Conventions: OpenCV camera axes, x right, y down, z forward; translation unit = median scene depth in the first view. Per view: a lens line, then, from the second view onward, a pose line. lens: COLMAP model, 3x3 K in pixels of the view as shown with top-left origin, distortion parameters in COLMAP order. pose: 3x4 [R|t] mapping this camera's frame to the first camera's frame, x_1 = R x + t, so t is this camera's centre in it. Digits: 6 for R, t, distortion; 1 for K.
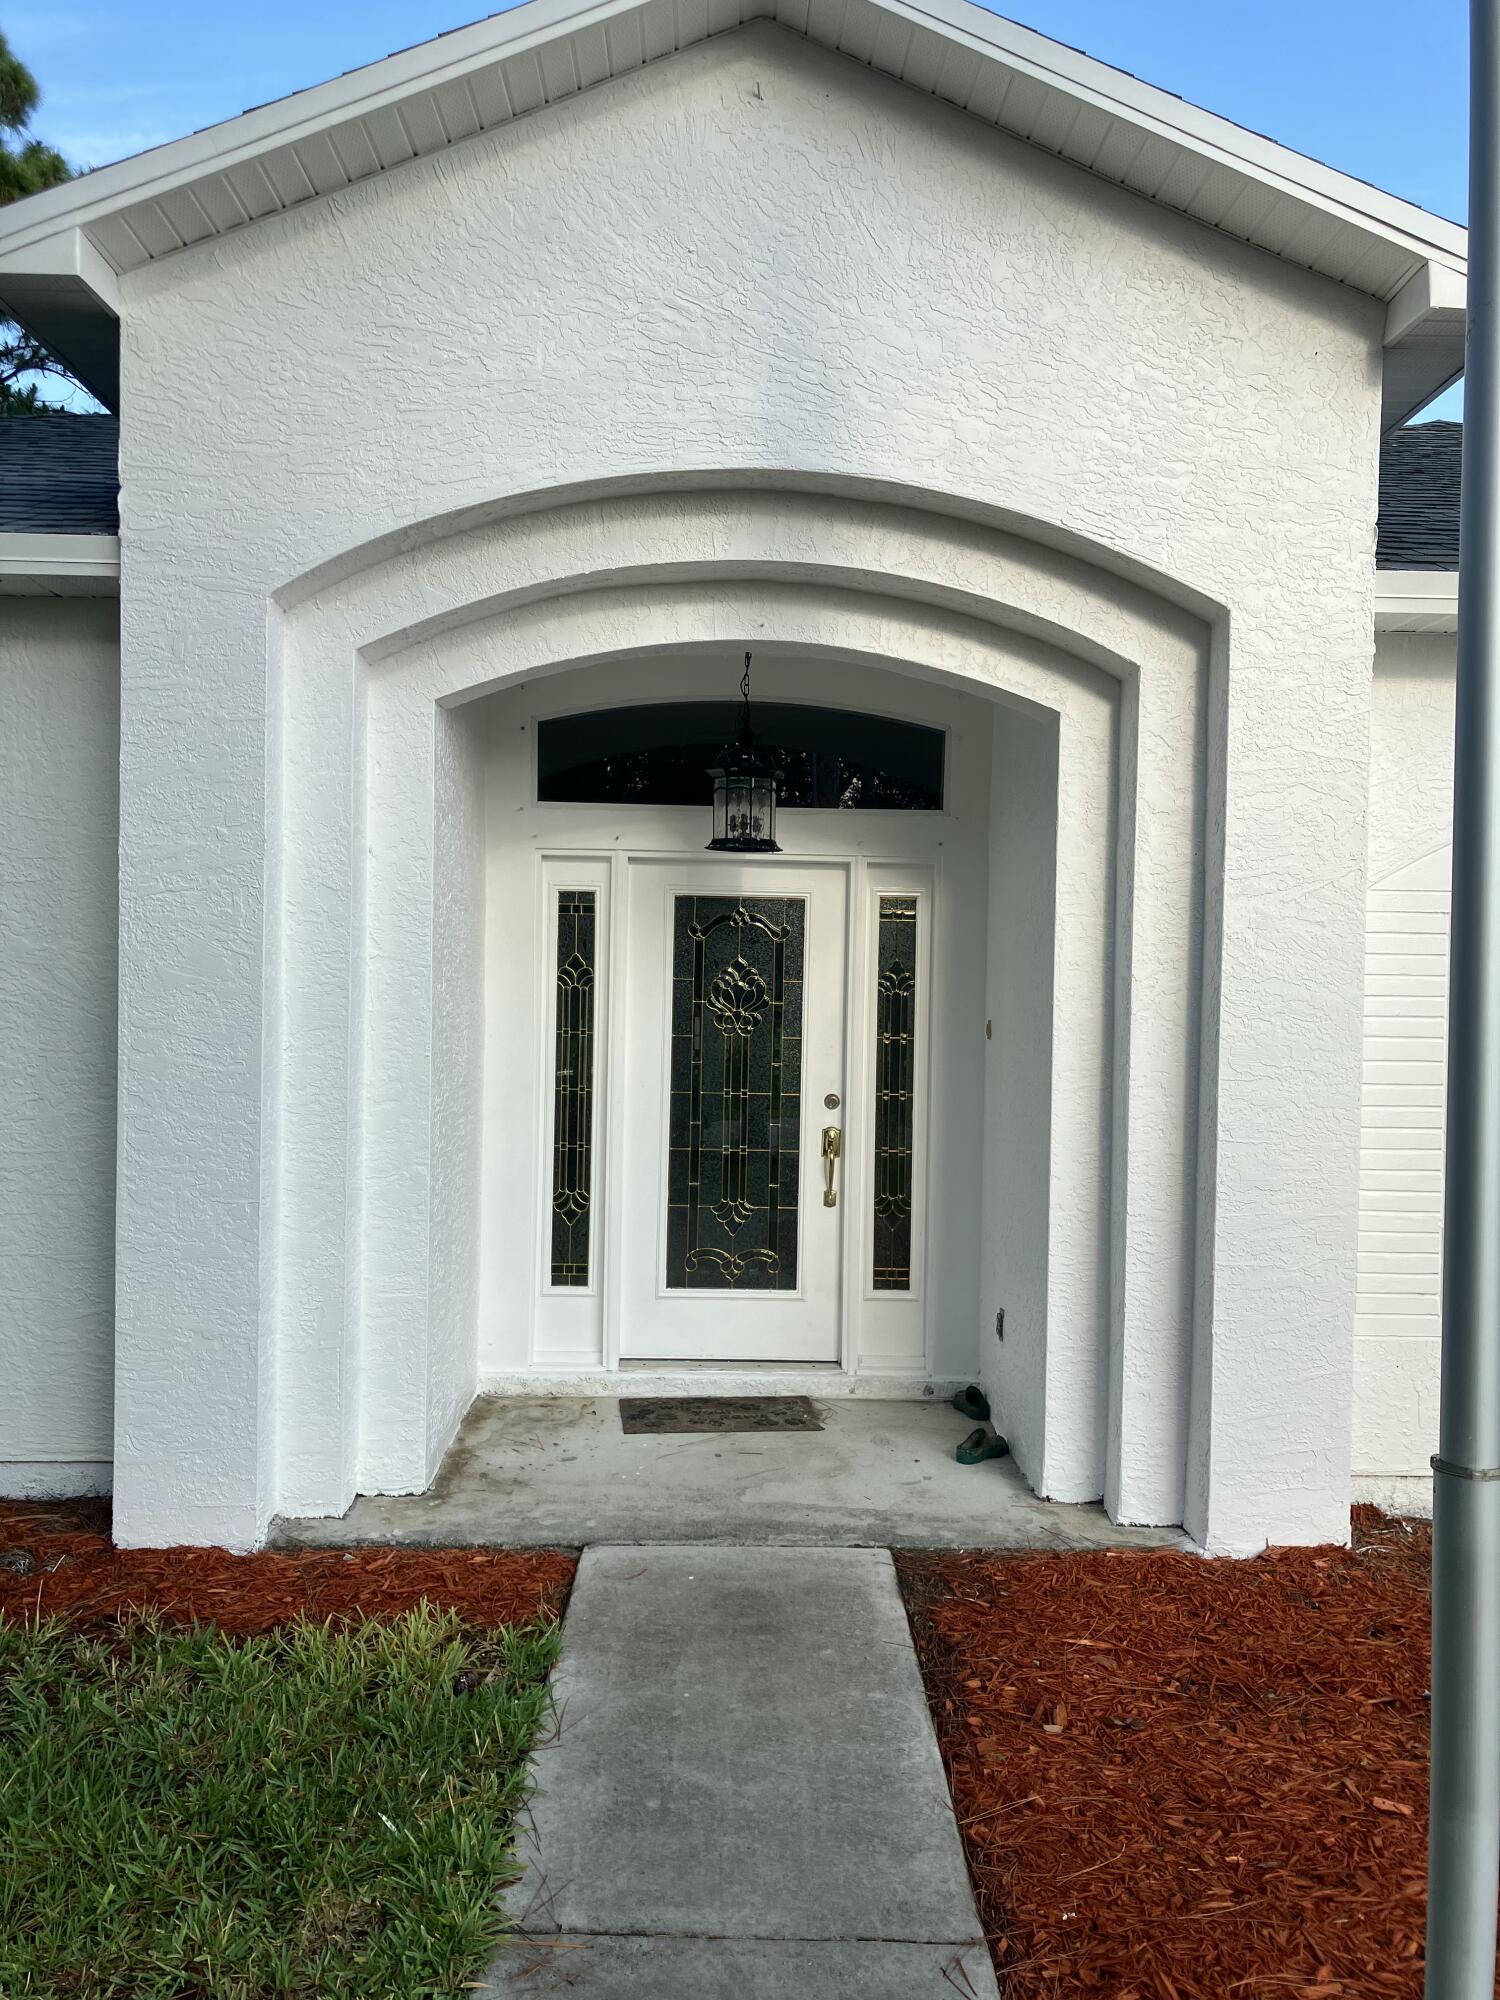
lens RADIAL K [[1555.8, 0, 750.0], [0, 1555.8, 1000.0], [0, 0, 1]] dist [0.000176, -0.003426]
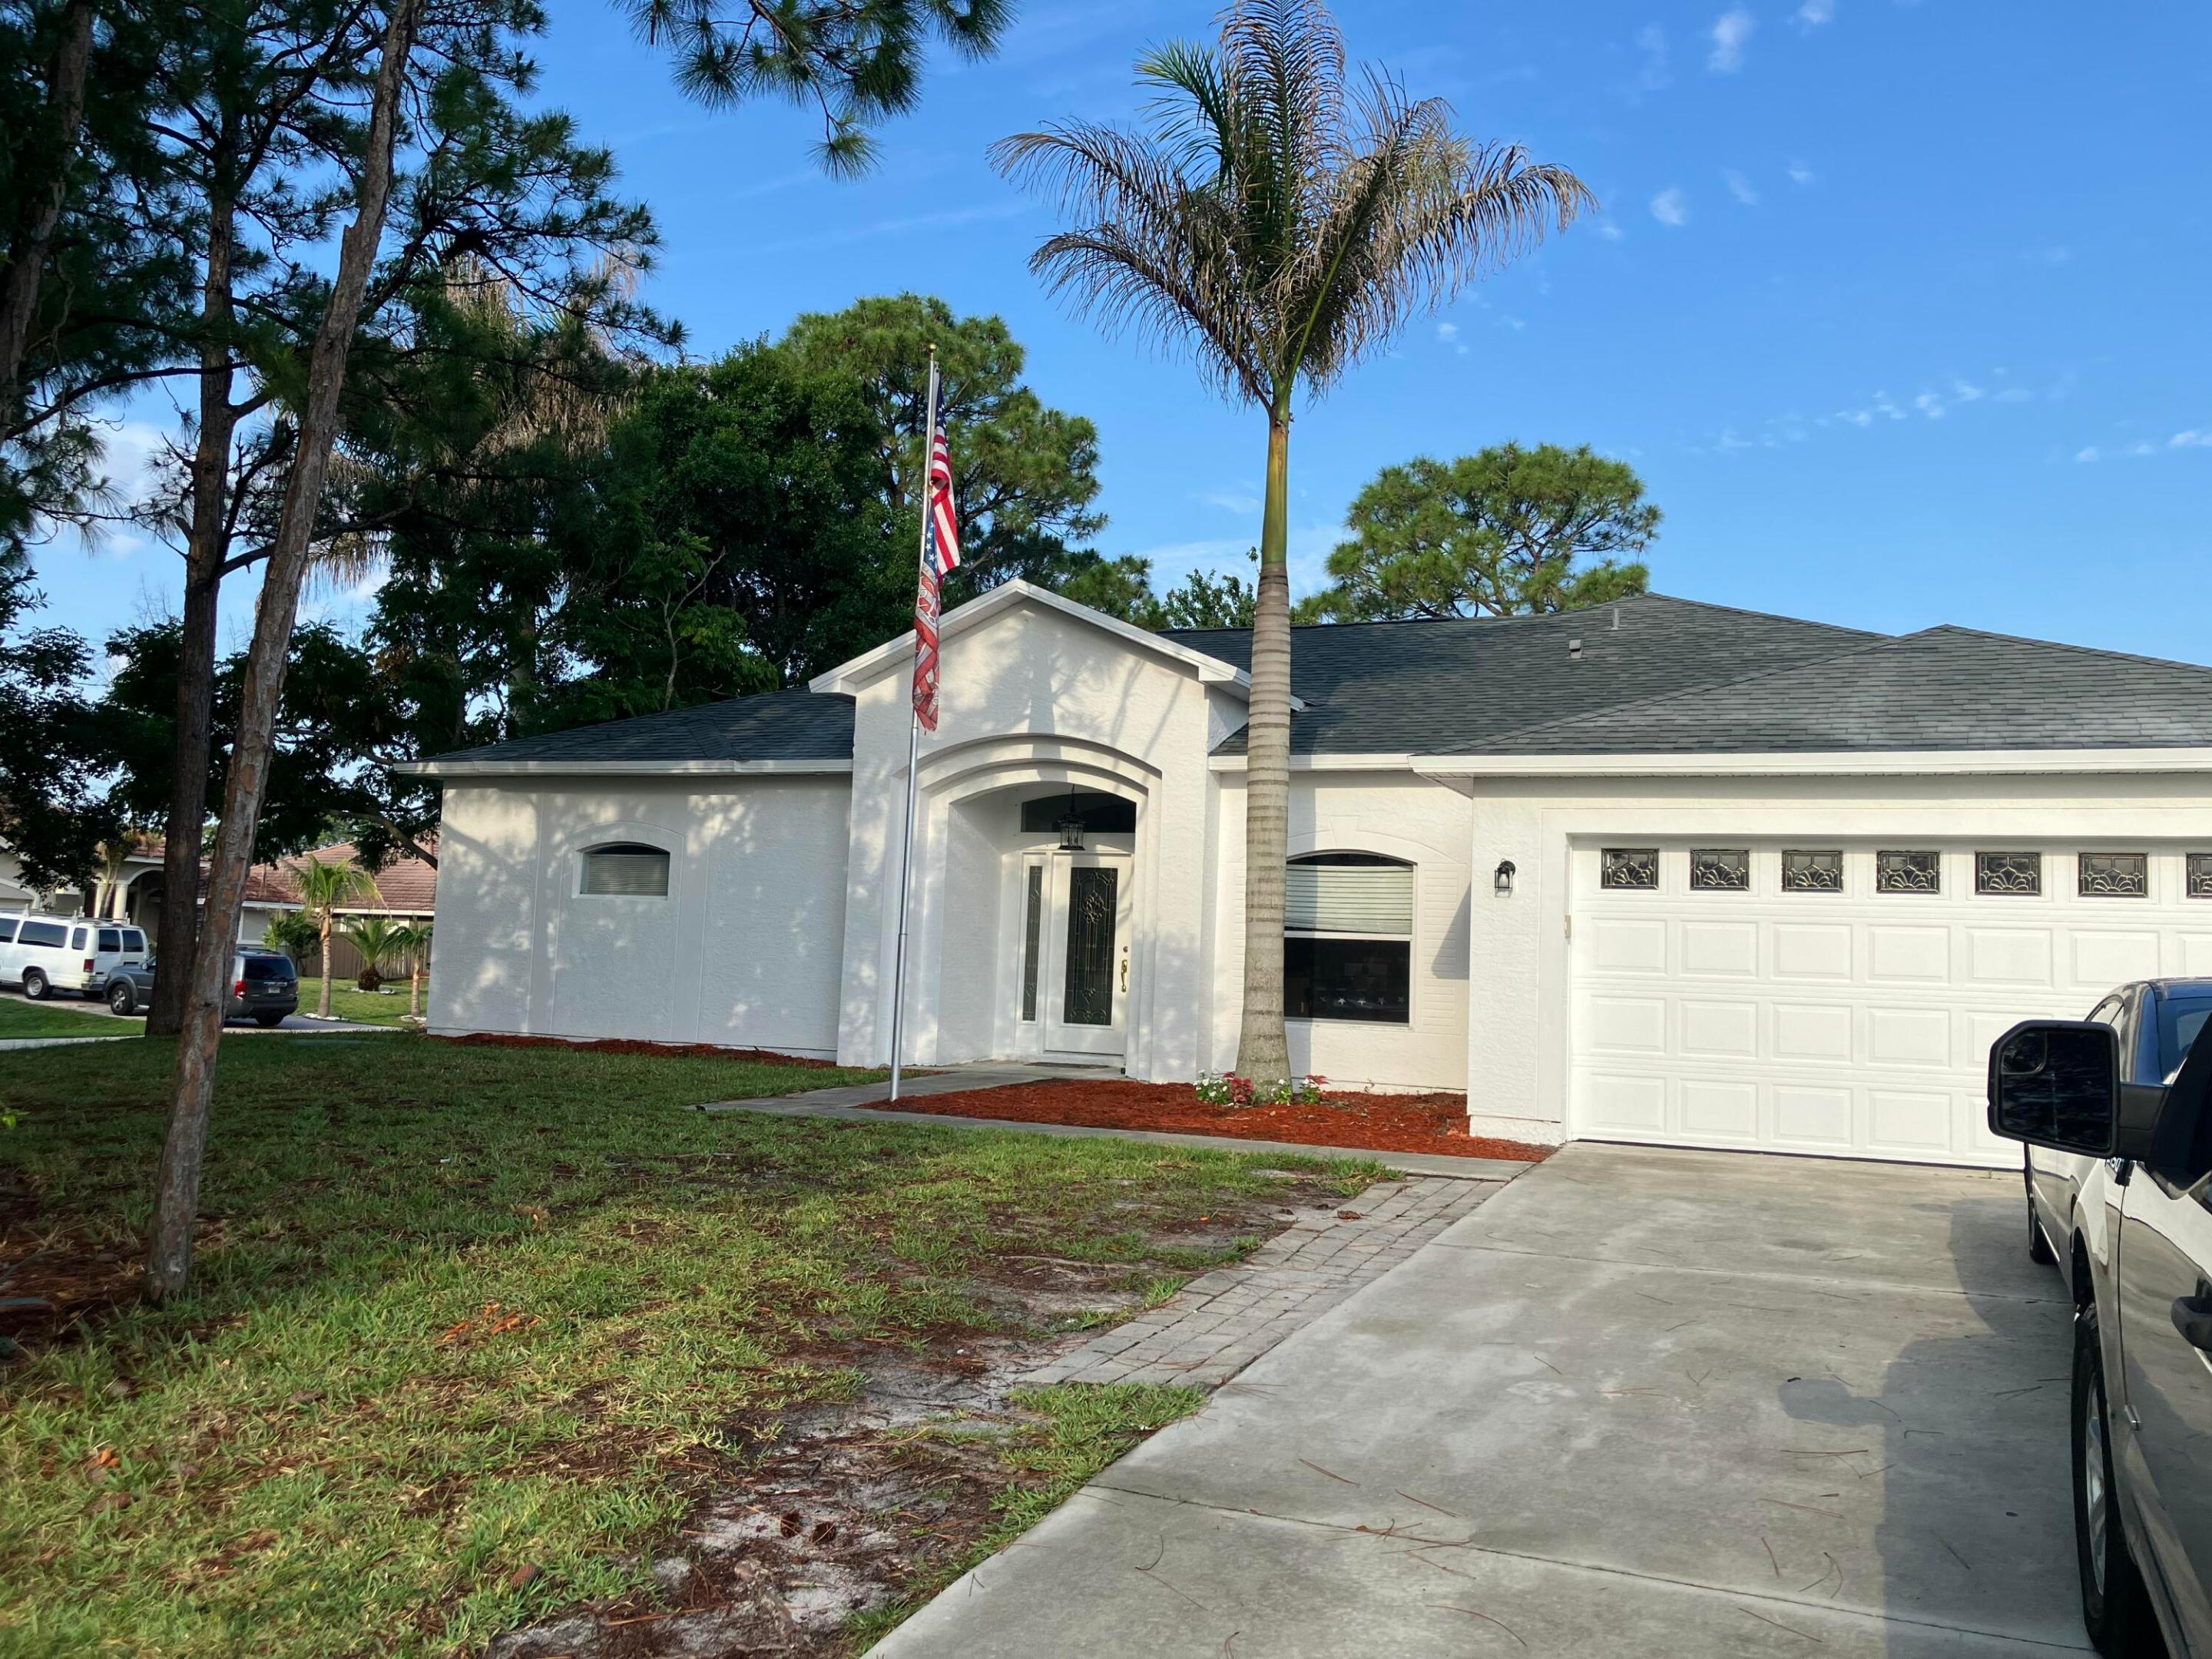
lens RADIAL K [[1829.9, 0, 1106.0], [0, 1829.9, 829.5], [0, 0, 1]] dist [0.030545, -0.015263]
pose [[0.915452, -0.012058, -0.402246, 1.360135], [-0.030024, 0.994719, -0.098150, 0.183412], [0.401305, 0.101928, 0.910255, -1.916619]]
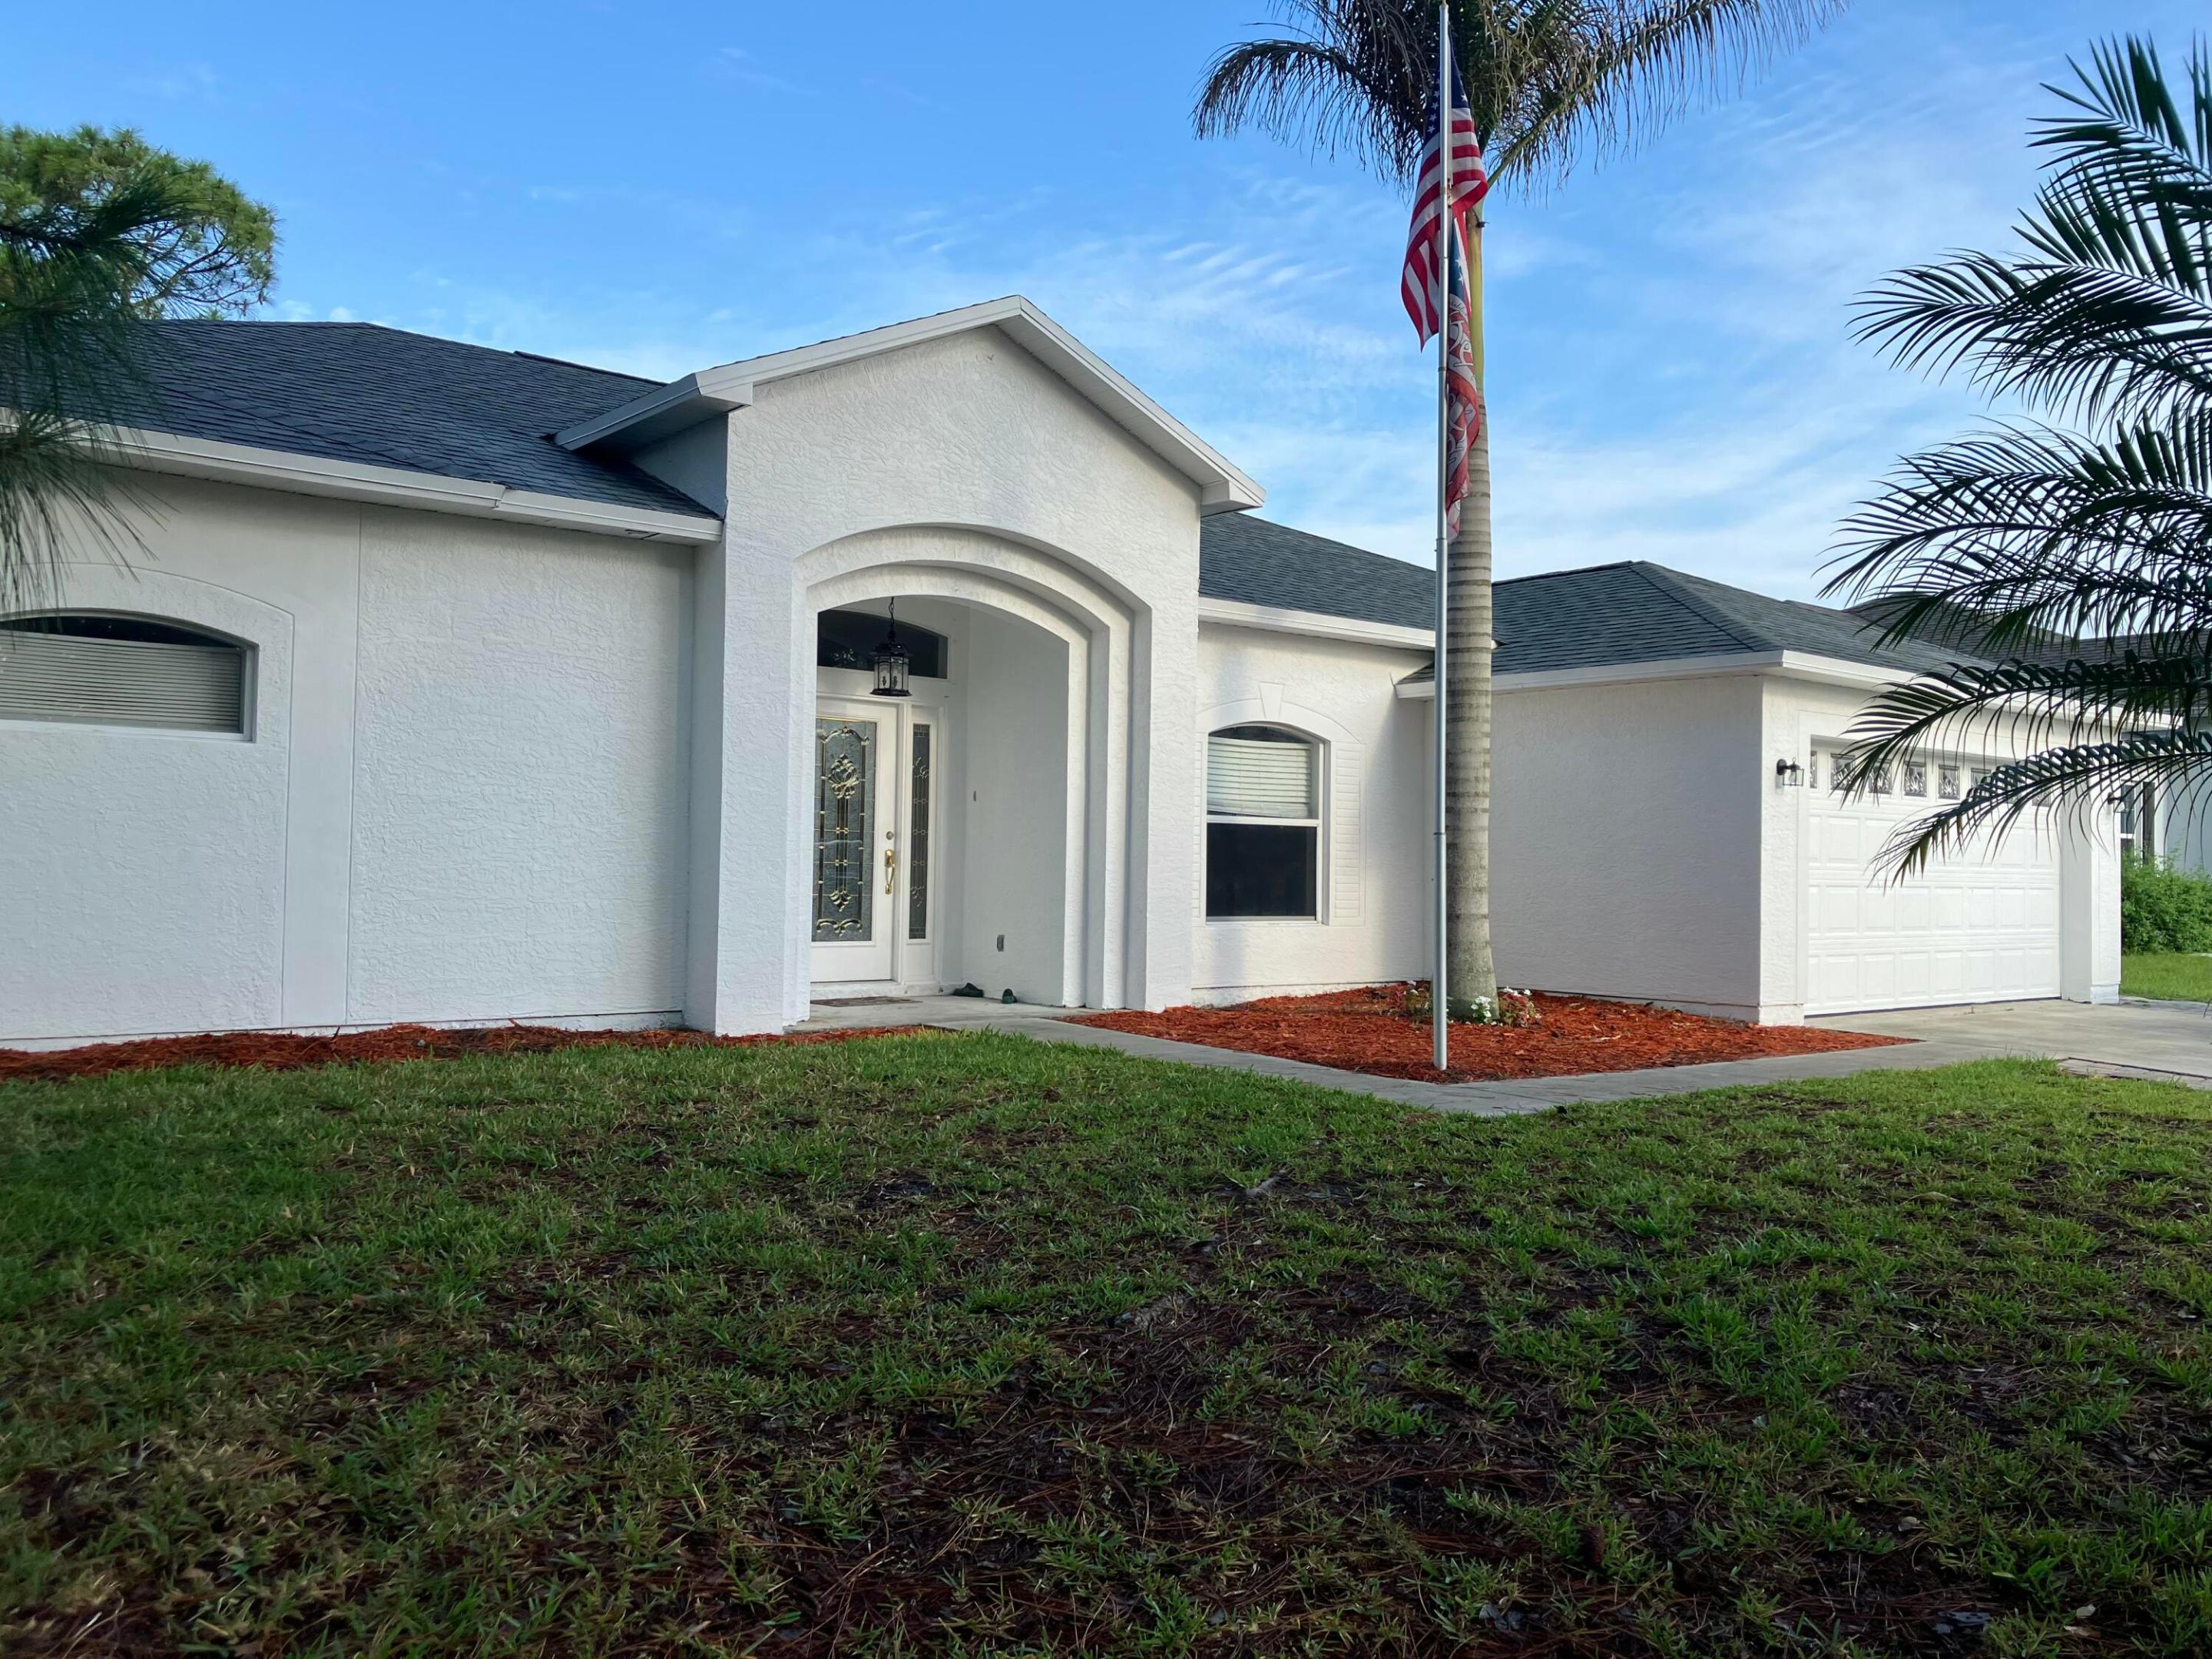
lens RADIAL K [[1829.9, 0, 1106.0], [0, 1829.9, 829.5], [0, 0, 1]] dist [0.030545, -0.015263]
pose [[0.779263, 0.008852, 0.626634, -1.234040], [0.005200, 0.999775, -0.020589, 0.117697], [-0.626675, 0.019302, 0.779042, -0.925007]]
